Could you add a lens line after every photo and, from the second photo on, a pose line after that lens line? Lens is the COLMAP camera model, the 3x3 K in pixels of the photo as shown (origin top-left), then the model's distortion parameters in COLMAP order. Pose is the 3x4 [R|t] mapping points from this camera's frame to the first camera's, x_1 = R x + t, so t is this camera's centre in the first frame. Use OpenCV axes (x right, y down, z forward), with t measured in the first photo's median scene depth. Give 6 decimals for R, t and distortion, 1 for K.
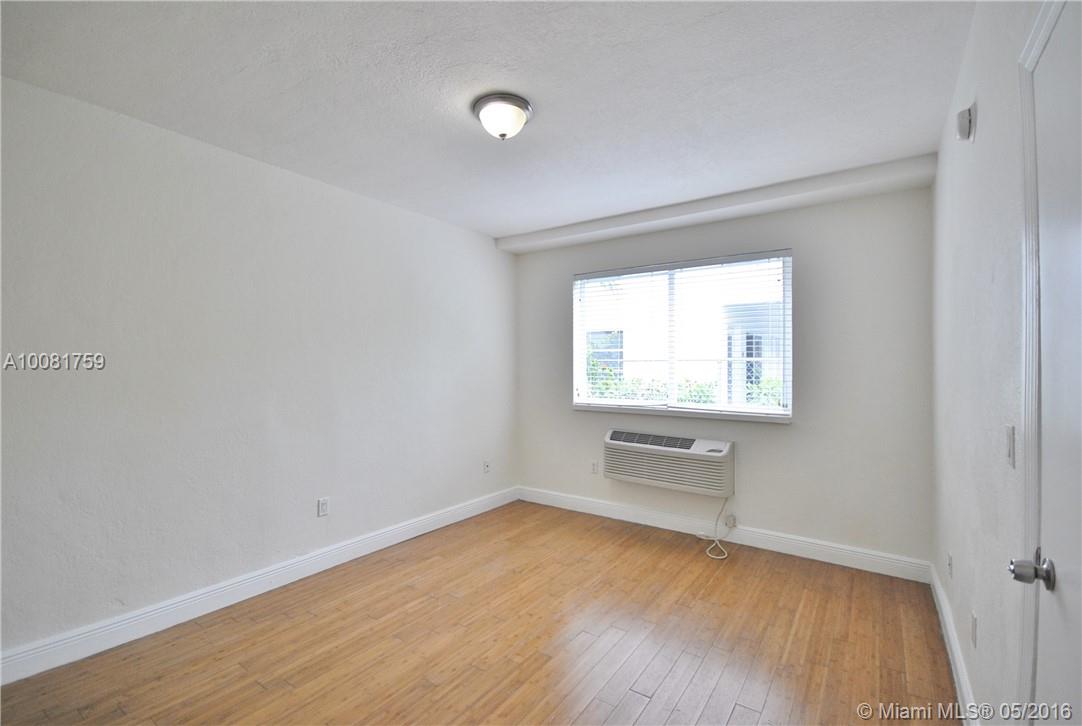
lens RADIAL K [[474.8, 0, 541.0], [0, 474.8, 363.0], [0, 0, 1]] dist [-0.000354, -0.000721]
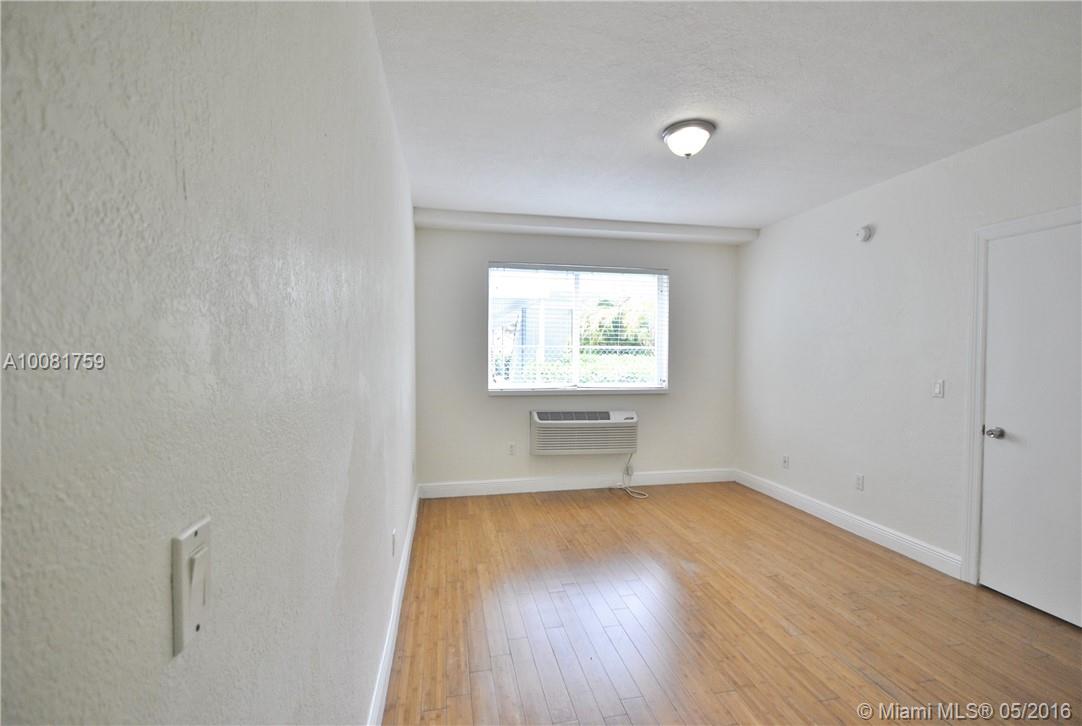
lens RADIAL K [[474.8, 0, 541.0], [0, 474.8, 363.0], [0, 0, 1]] dist [-0.000354, -0.000721]
pose [[0.688117, -0.017544, 0.725387, -0.736595], [-0.006009, 0.999536, 0.029874, -0.003625], [-0.725575, -0.024916, 0.687692, 0.284638]]
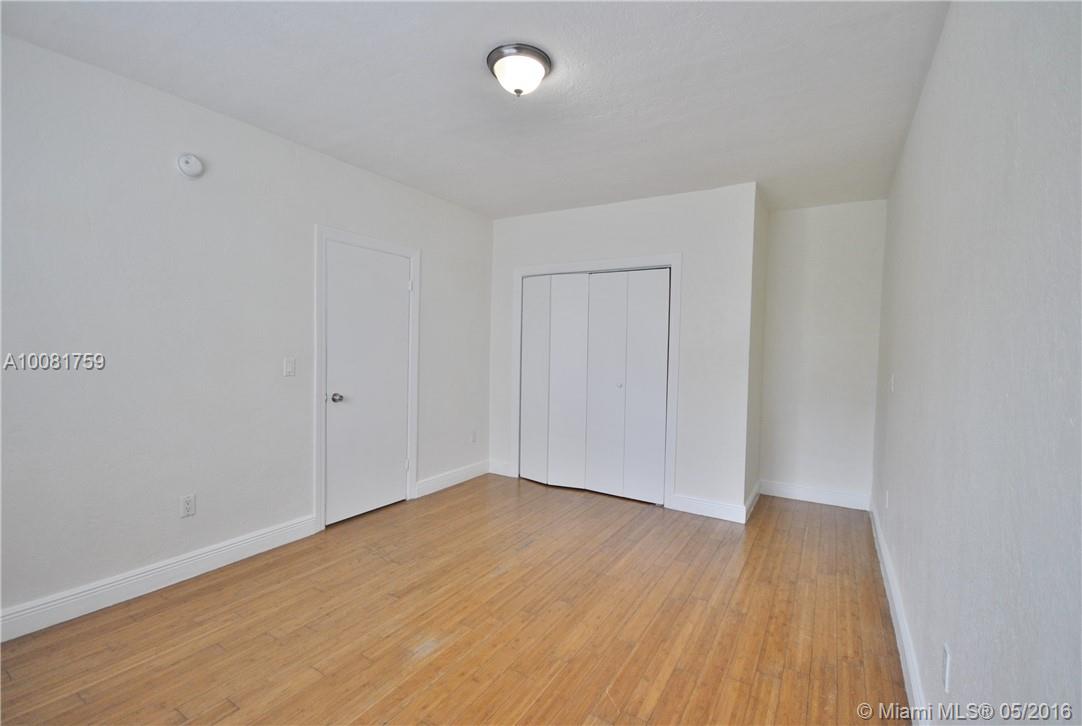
lens RADIAL K [[474.8, 0, 541.0], [0, 474.8, 363.0], [0, 0, 1]] dist [-0.000354, -0.000721]
pose [[-0.997810, -0.021113, -0.062689, -0.047959], [-0.023102, 0.999247, 0.031186, 0.016786], [0.061983, 0.032566, -0.997546, 1.231092]]
